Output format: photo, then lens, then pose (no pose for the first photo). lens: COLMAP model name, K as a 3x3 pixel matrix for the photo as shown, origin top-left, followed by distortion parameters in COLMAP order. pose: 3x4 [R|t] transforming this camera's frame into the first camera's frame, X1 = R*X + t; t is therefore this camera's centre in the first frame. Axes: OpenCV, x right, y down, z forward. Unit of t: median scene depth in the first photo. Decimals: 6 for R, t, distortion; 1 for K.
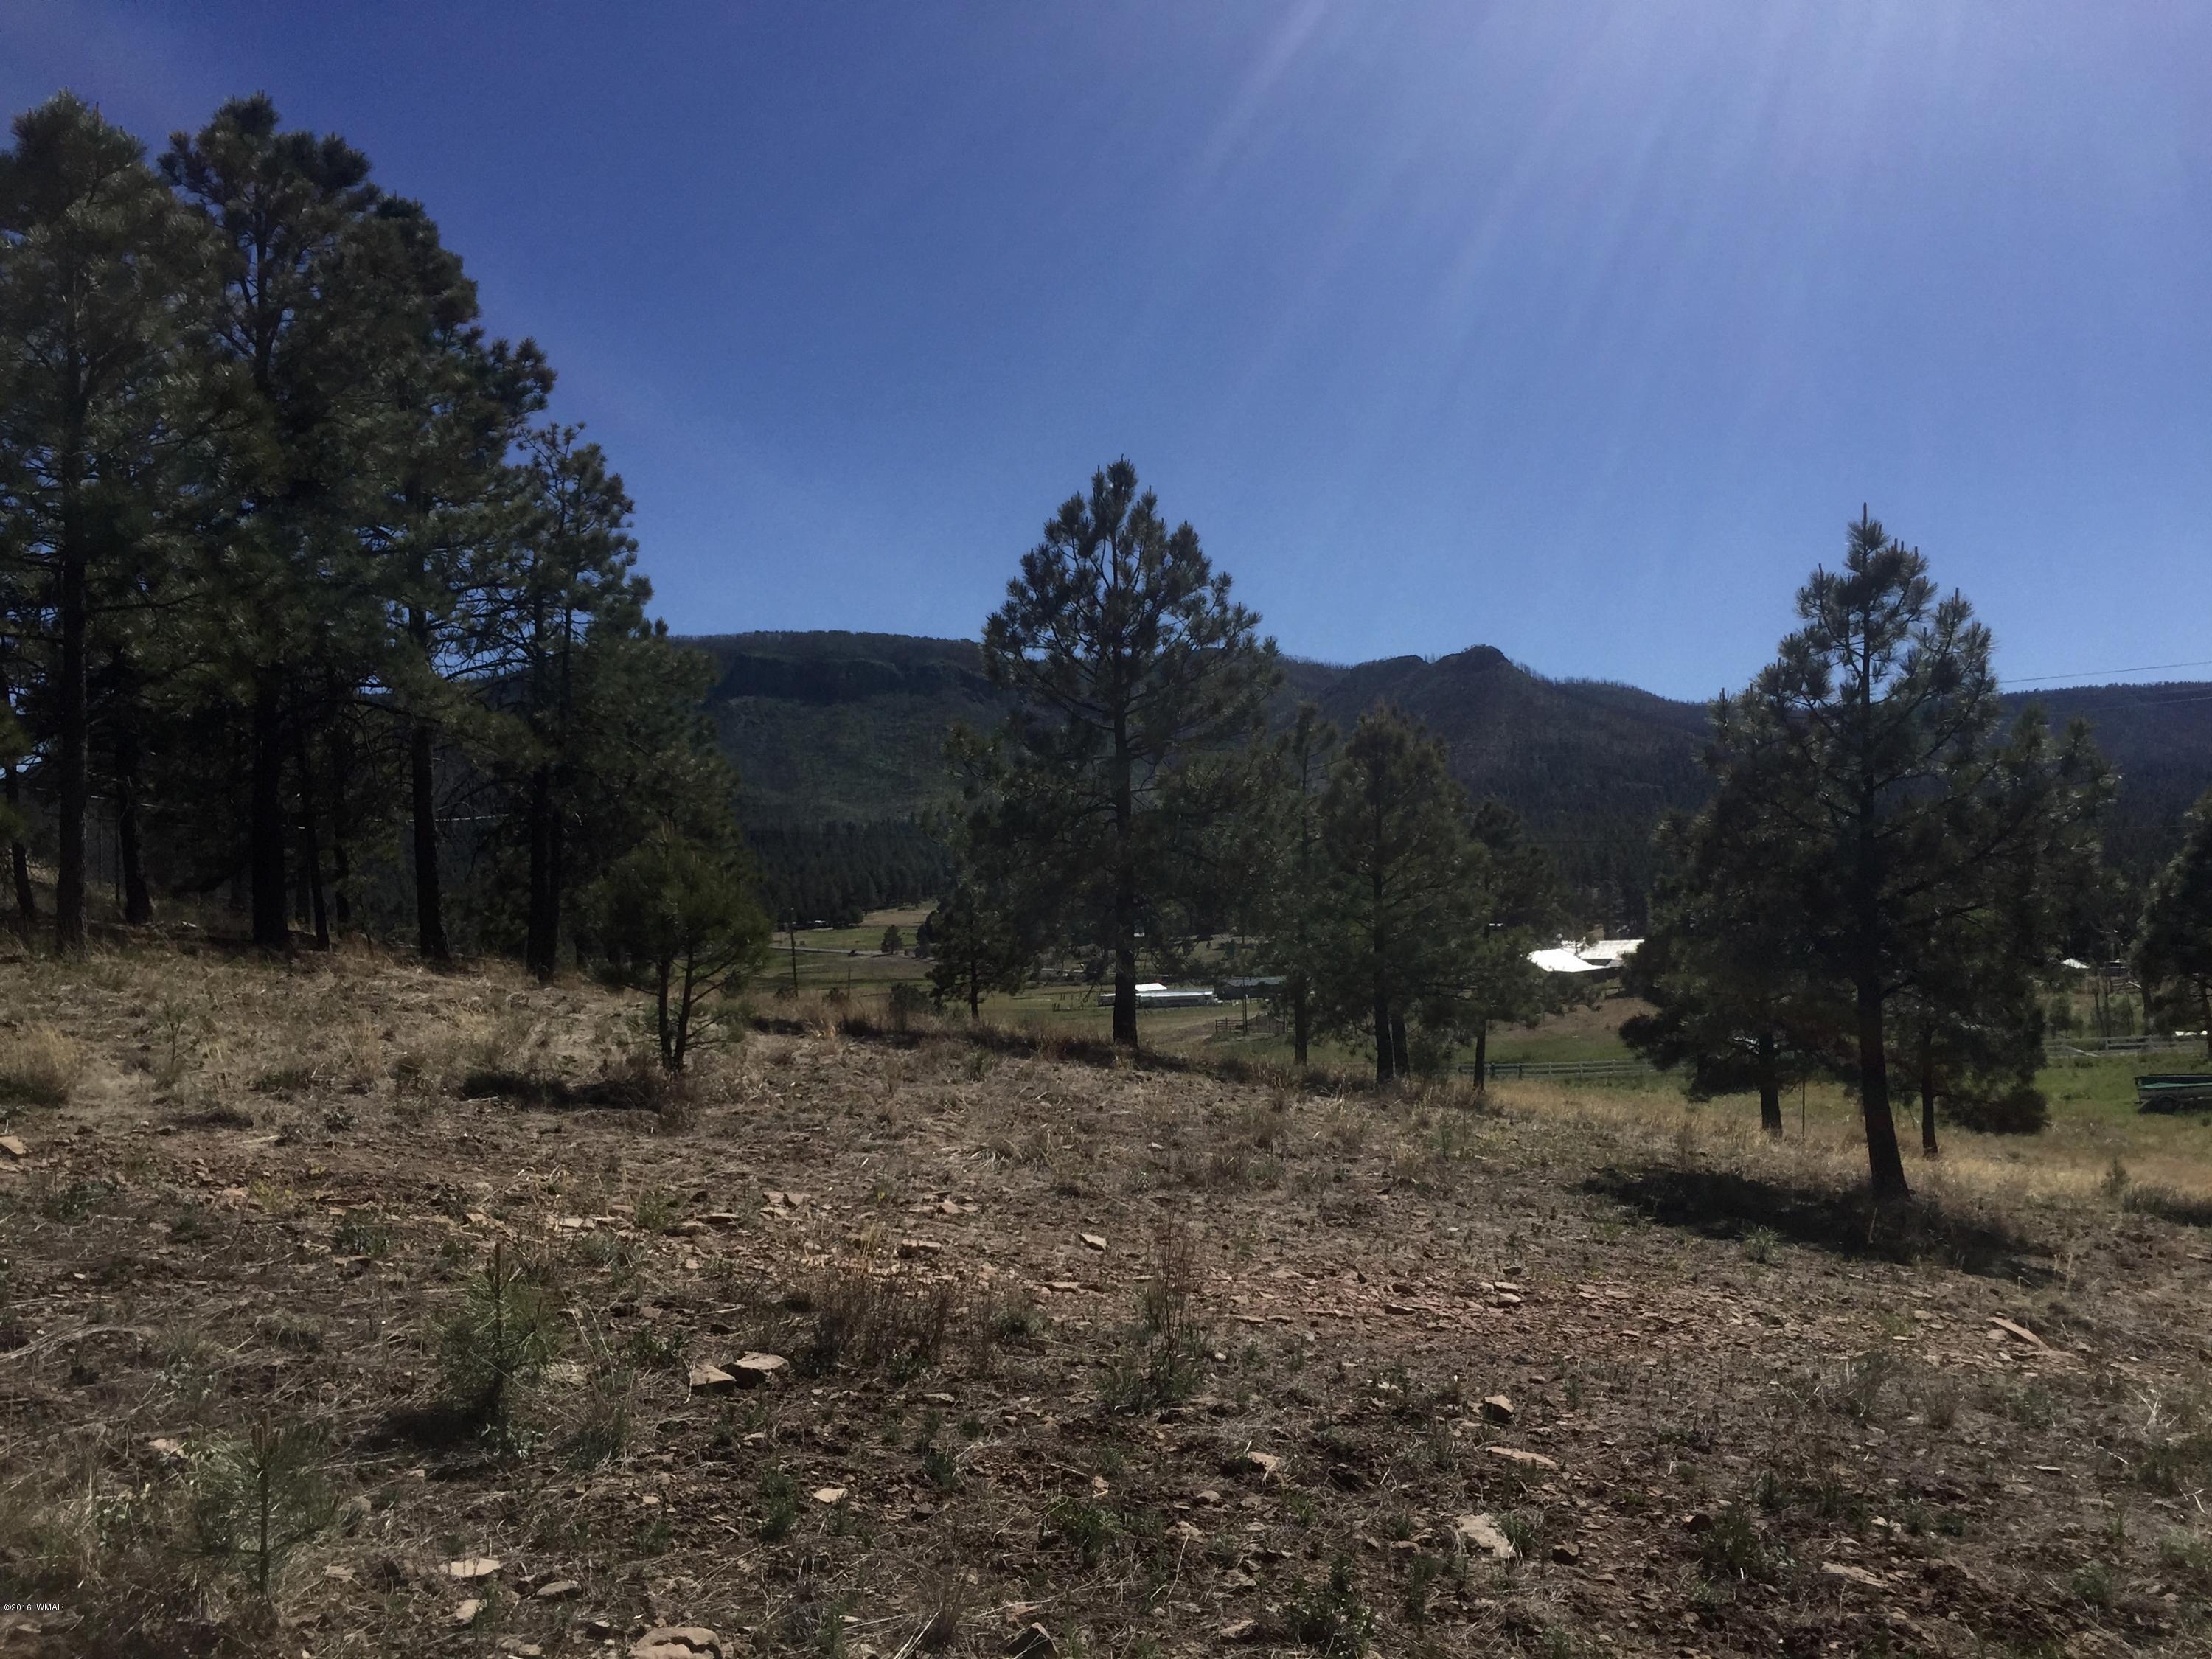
lens RADIAL K [[1821.8, 0, 1107.3], [0, 1821.8, 859.9], [0, 0, 1]] dist [0.036080, -0.064708]
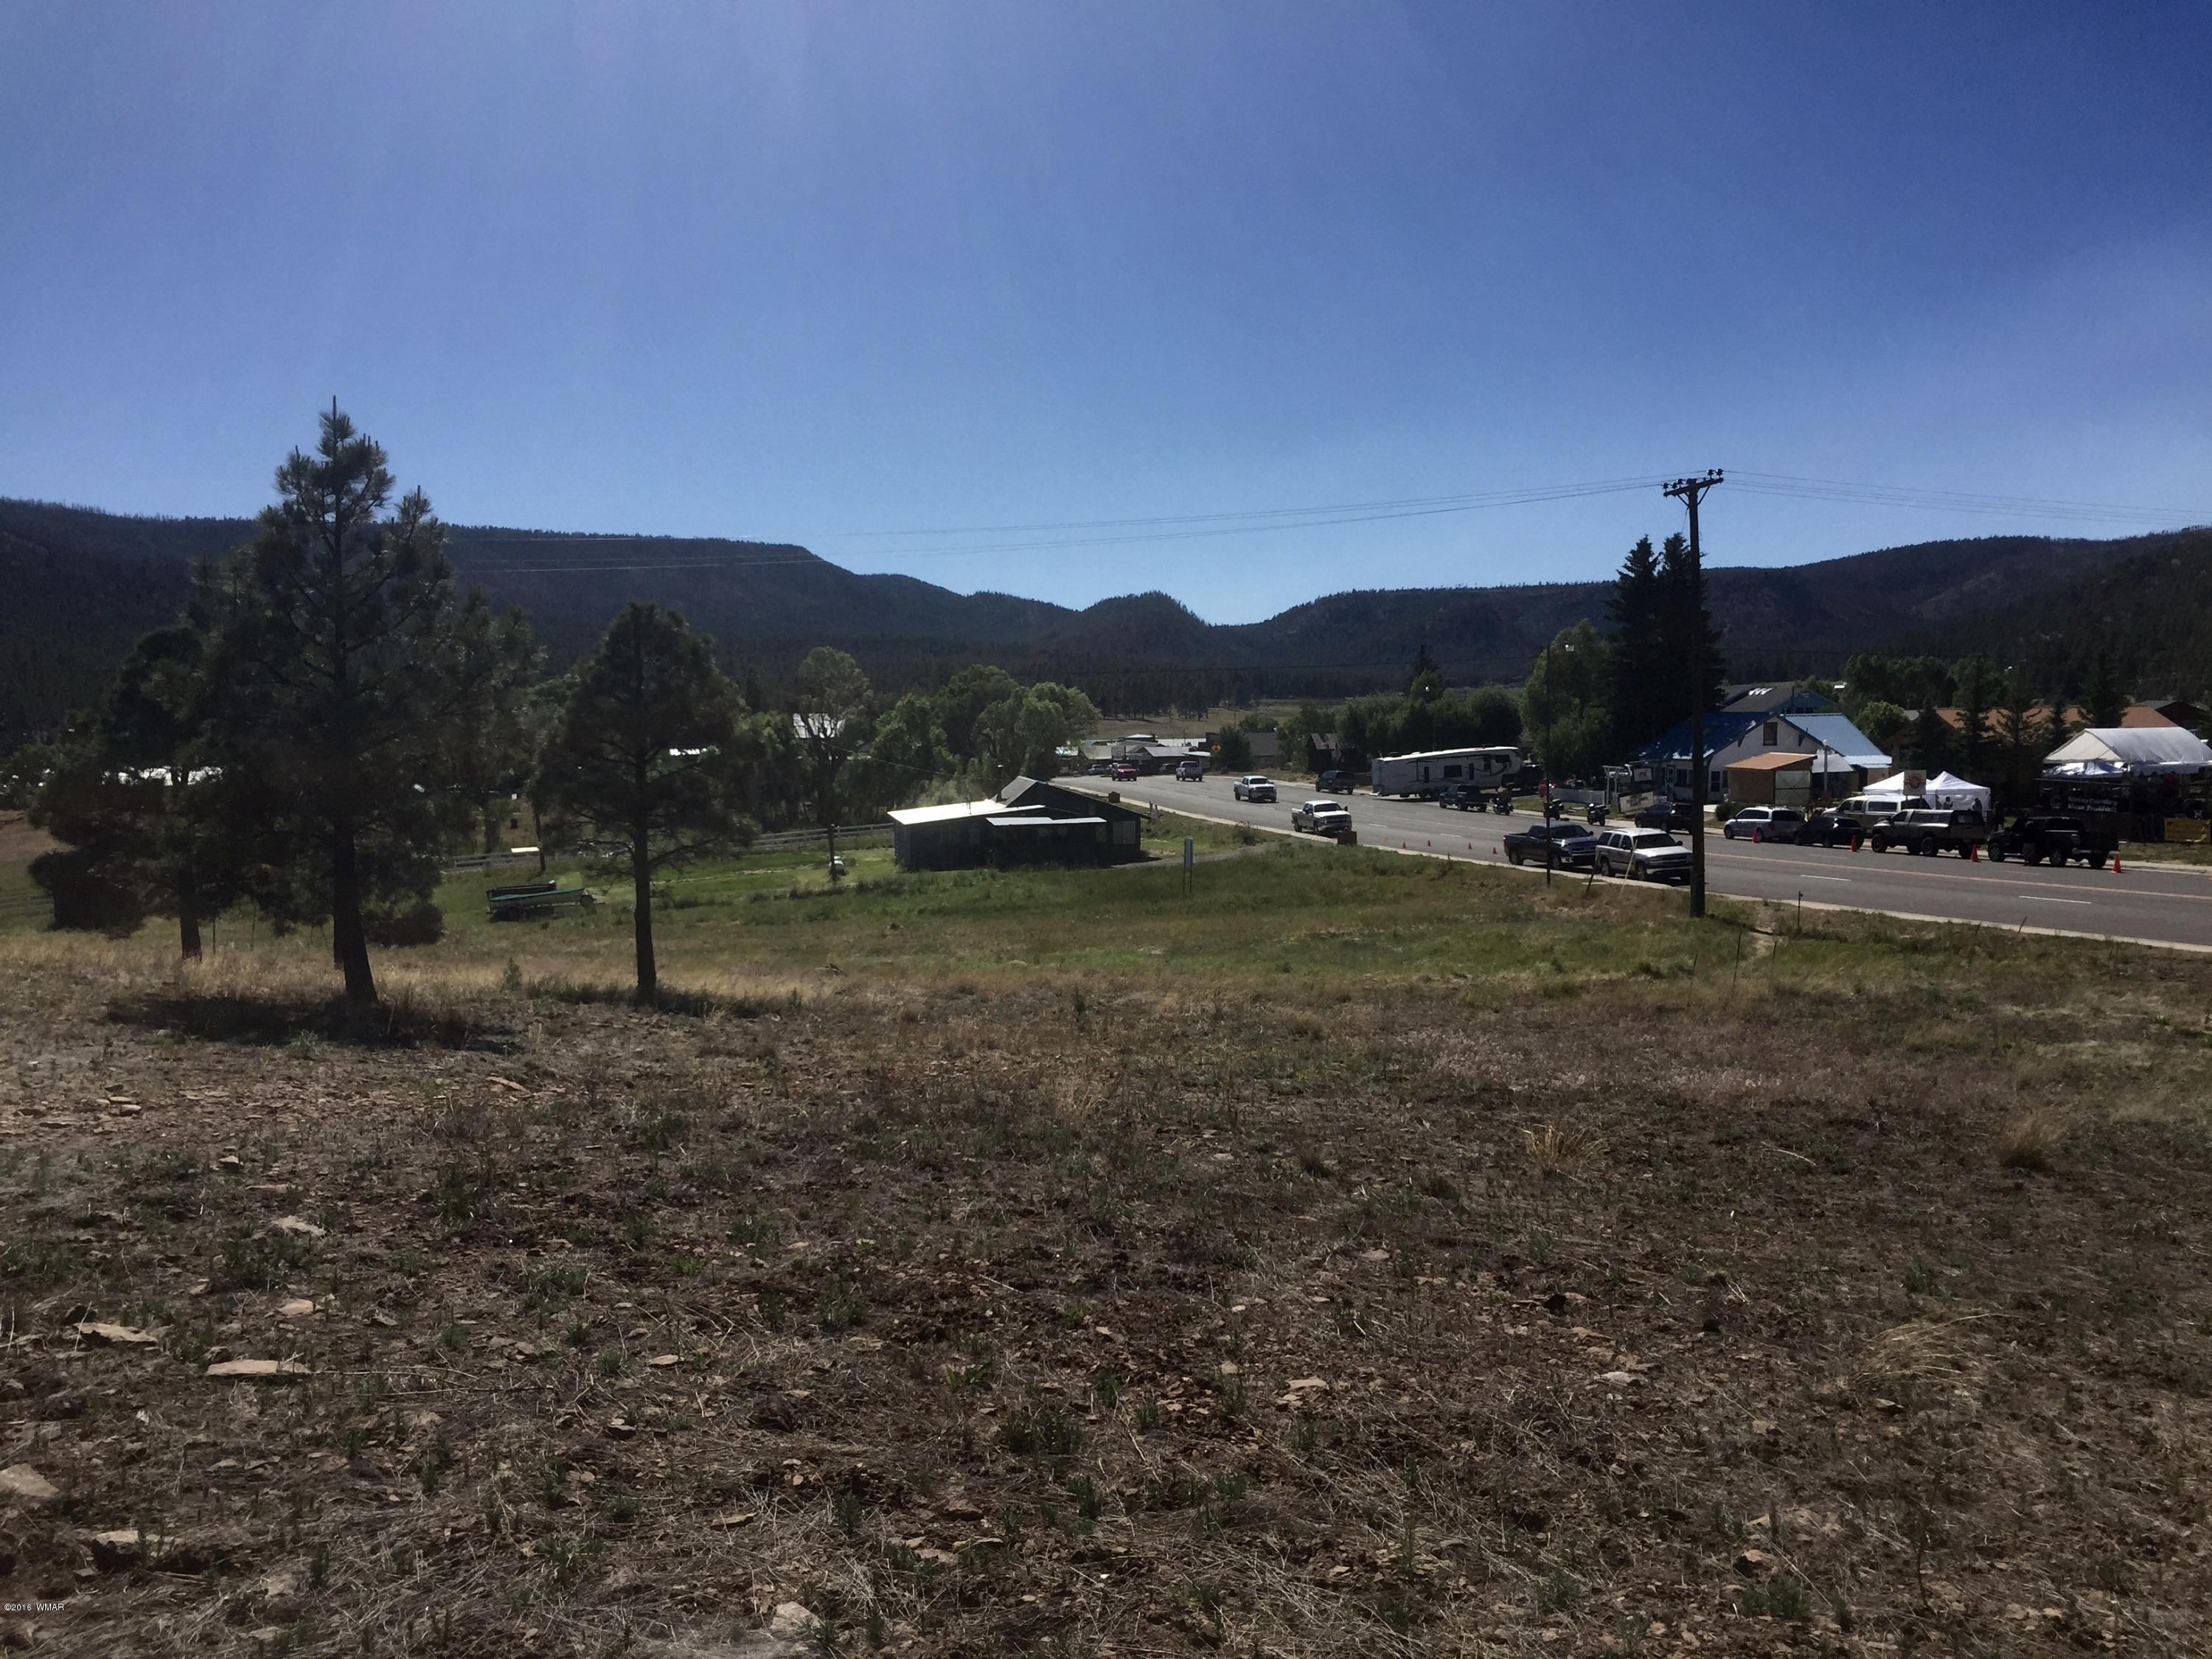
lens RADIAL K [[1848.4, 0, 1069.2], [0, 1848.4, 827.0], [0, 0, 1]] dist [0.043213, -0.075313]
pose [[0.677060, -0.023461, 0.735554, -0.140271], [-0.034129, 0.997415, 0.063229, -0.019369], [-0.735136, -0.067914, 0.674509, -0.130683]]
